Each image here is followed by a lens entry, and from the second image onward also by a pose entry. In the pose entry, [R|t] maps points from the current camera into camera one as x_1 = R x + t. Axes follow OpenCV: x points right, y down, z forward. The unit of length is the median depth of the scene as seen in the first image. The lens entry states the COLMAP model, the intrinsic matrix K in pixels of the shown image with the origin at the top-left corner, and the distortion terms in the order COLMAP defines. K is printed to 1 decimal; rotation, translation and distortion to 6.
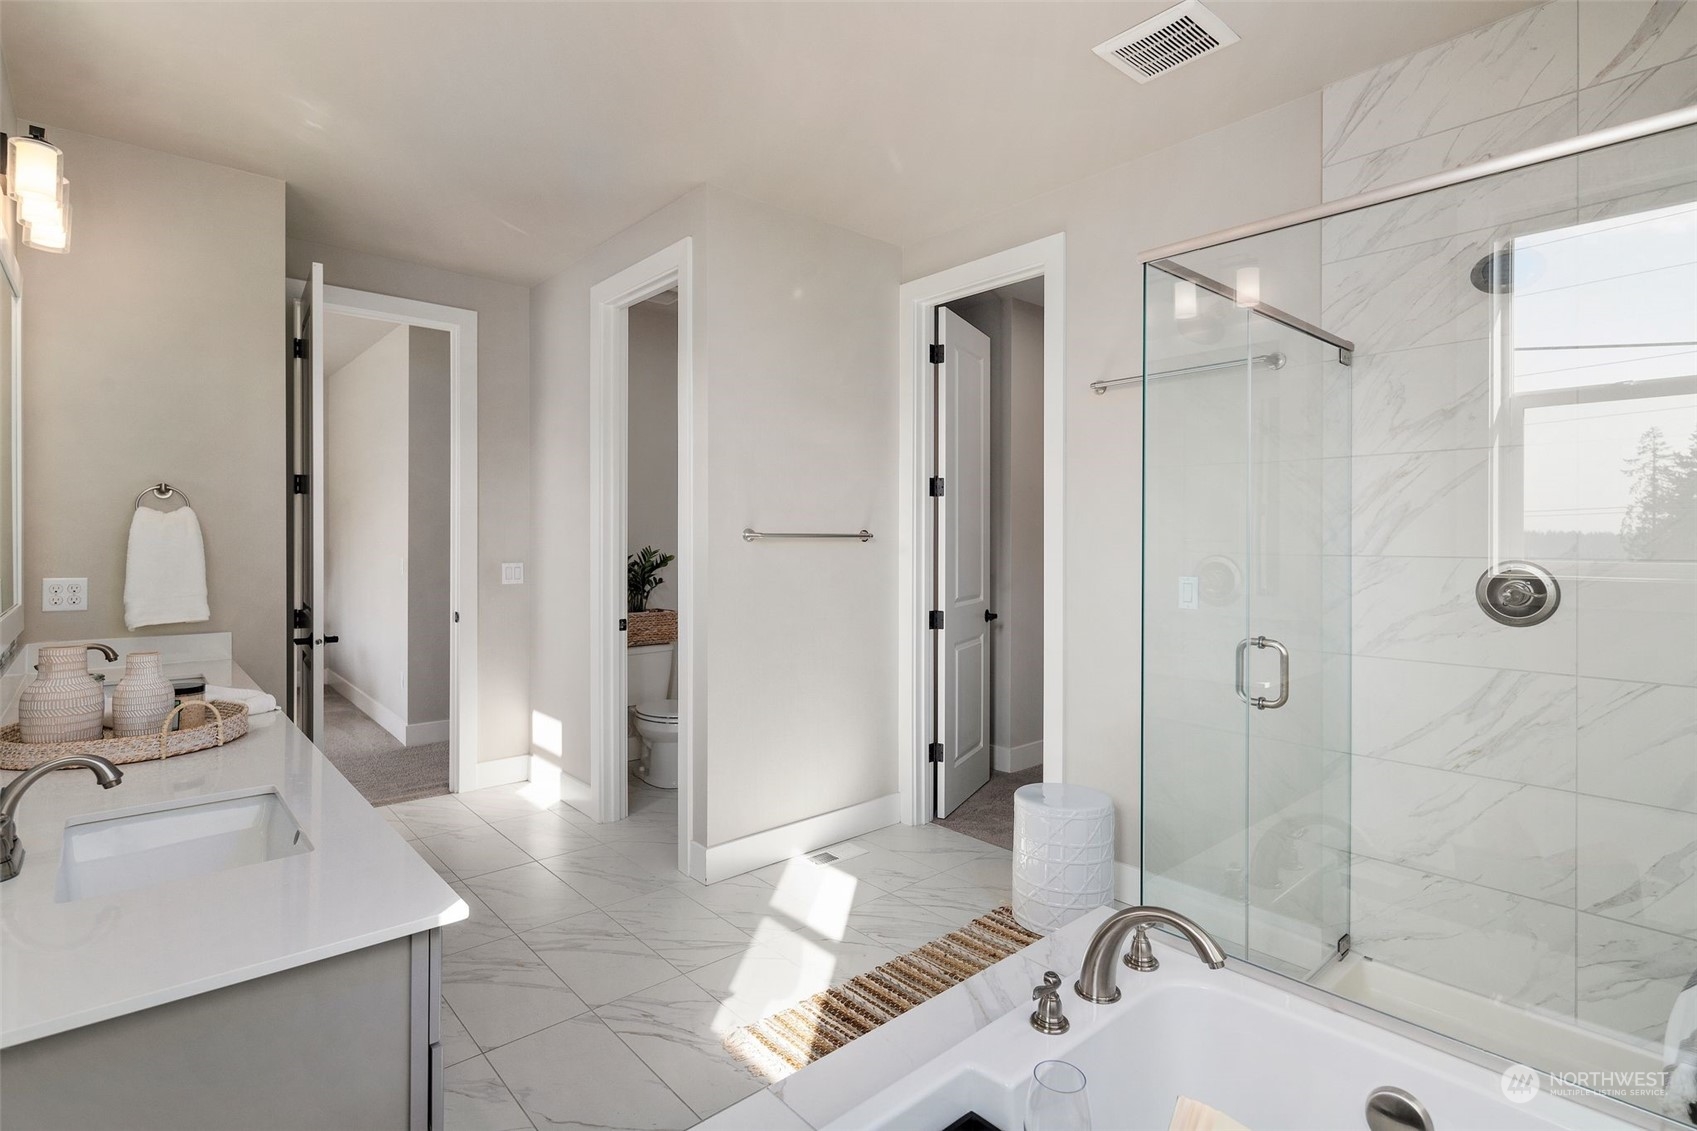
lens RADIAL K [[822.0, 0, 846.0], [0, 822.0, 553.5], [0, 0, 1]] dist [0.000685, -0.000359]
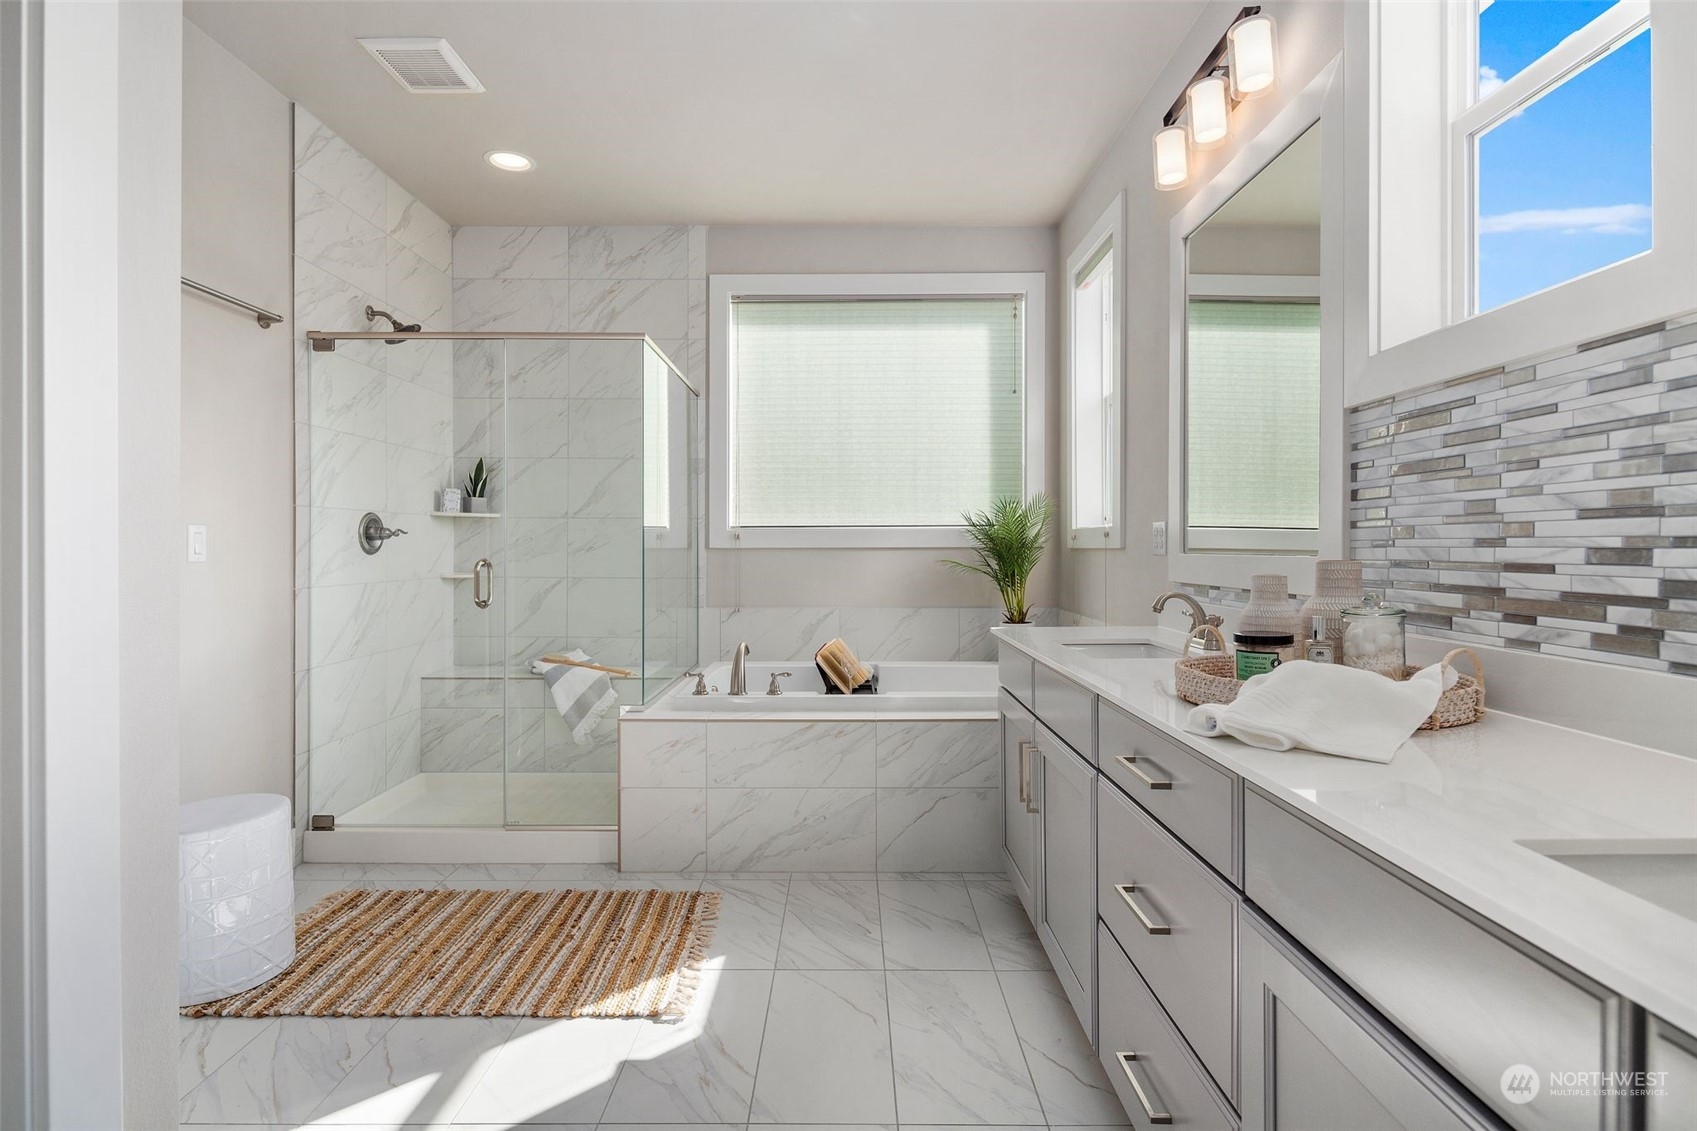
lens RADIAL K [[822.0, 0, 846.0], [0, 822.0, 553.5], [0, 0, 1]] dist [0.000685, -0.000359]
pose [[-0.747953, -0.007666, 0.663707, -0.824667], [0.005574, 0.999826, 0.017829, 0.058557], [-0.663728, 0.017035, -0.747780, 1.446667]]
